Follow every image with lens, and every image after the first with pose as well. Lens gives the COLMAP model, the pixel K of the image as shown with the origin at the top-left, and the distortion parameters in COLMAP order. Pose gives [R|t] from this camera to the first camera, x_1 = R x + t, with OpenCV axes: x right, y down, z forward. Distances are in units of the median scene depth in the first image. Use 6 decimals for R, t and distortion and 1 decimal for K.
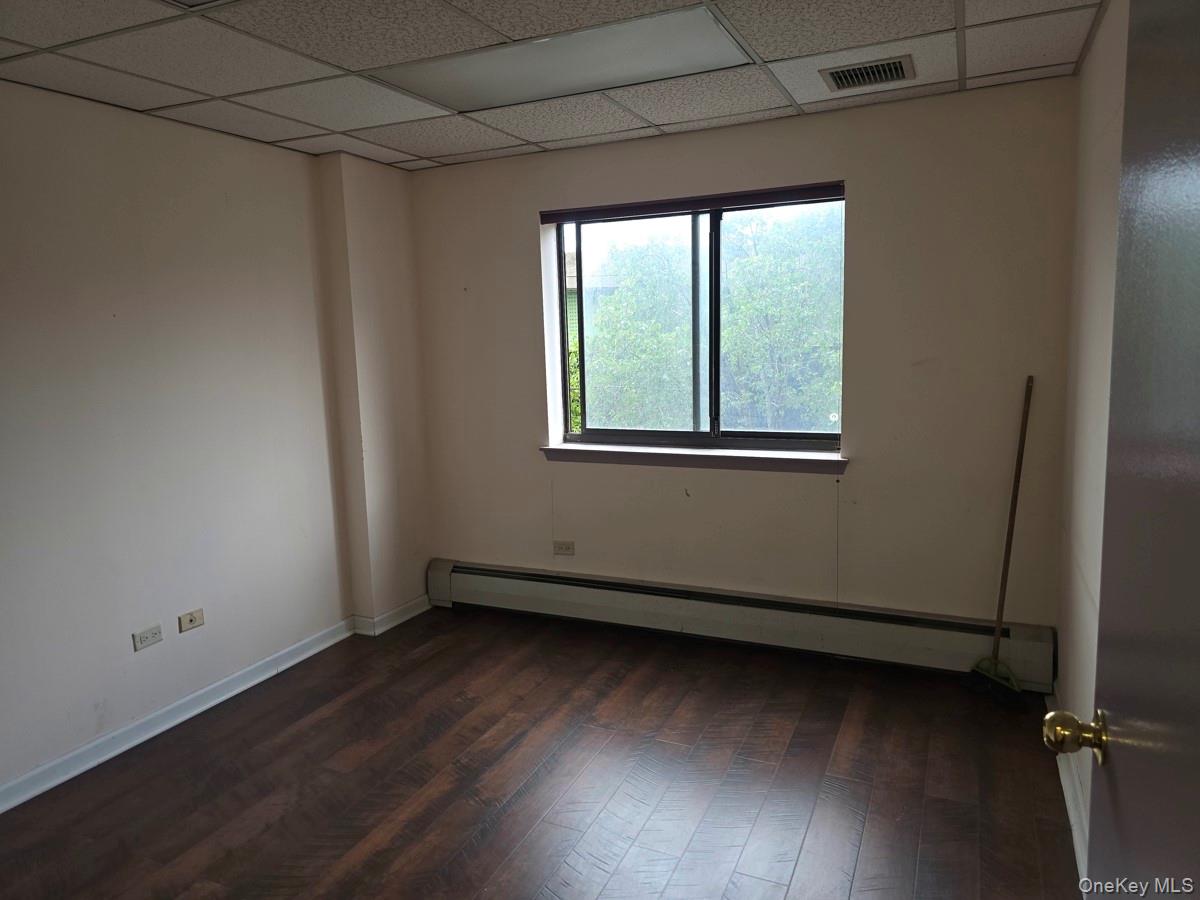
lens RADIAL K [[803.0, 0, 612.8], [0, 803.0, 451.4], [0, 0, 1]] dist [0.037628, -0.024023]
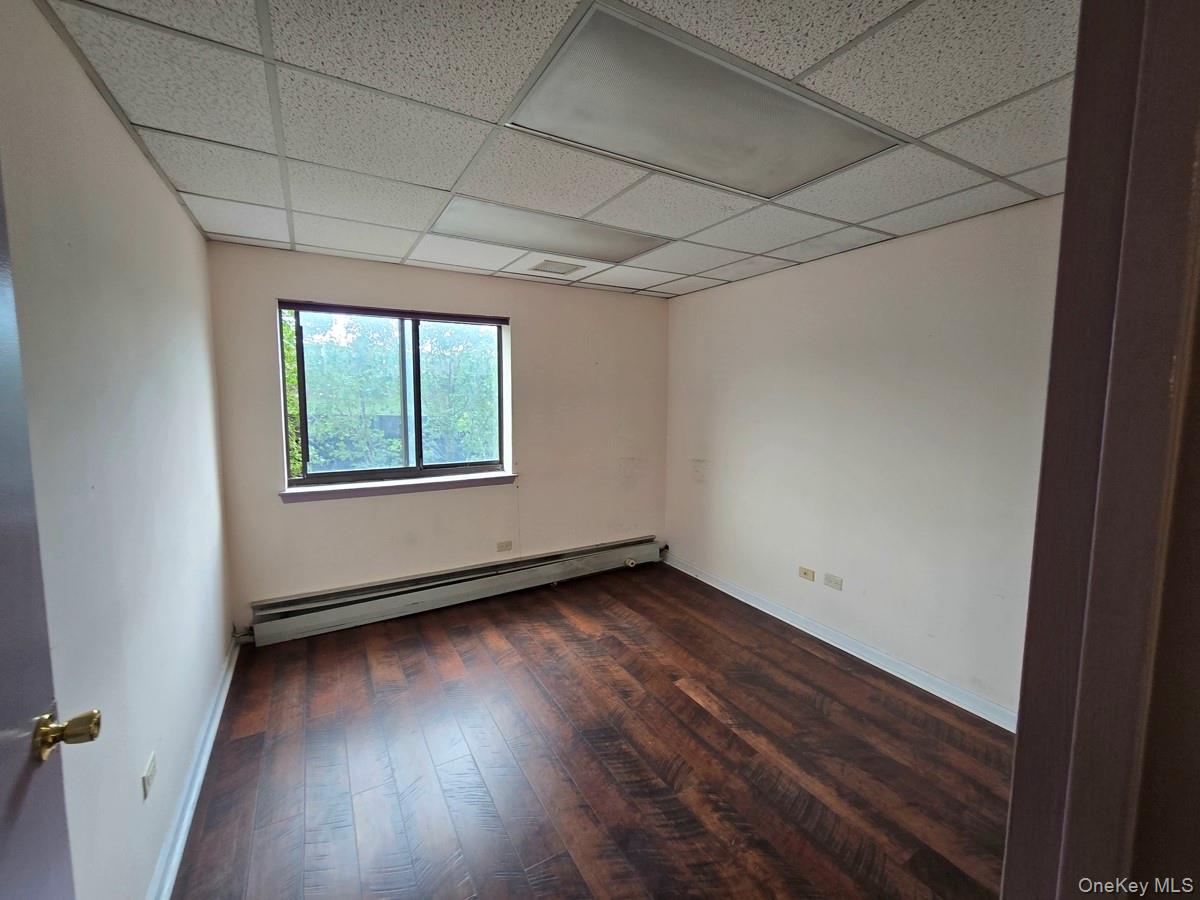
lens RADIAL K [[492.0, 0, 591.9], [0, 492.0, 444.8], [0, 0, 1]] dist [-0.000542, 0.000046]
pose [[0.576001, -0.052207, 0.815780, -0.428390], [0.095410, 0.995431, -0.003662, -0.030001], [-0.811862, 0.079943, 0.578351, 0.212934]]
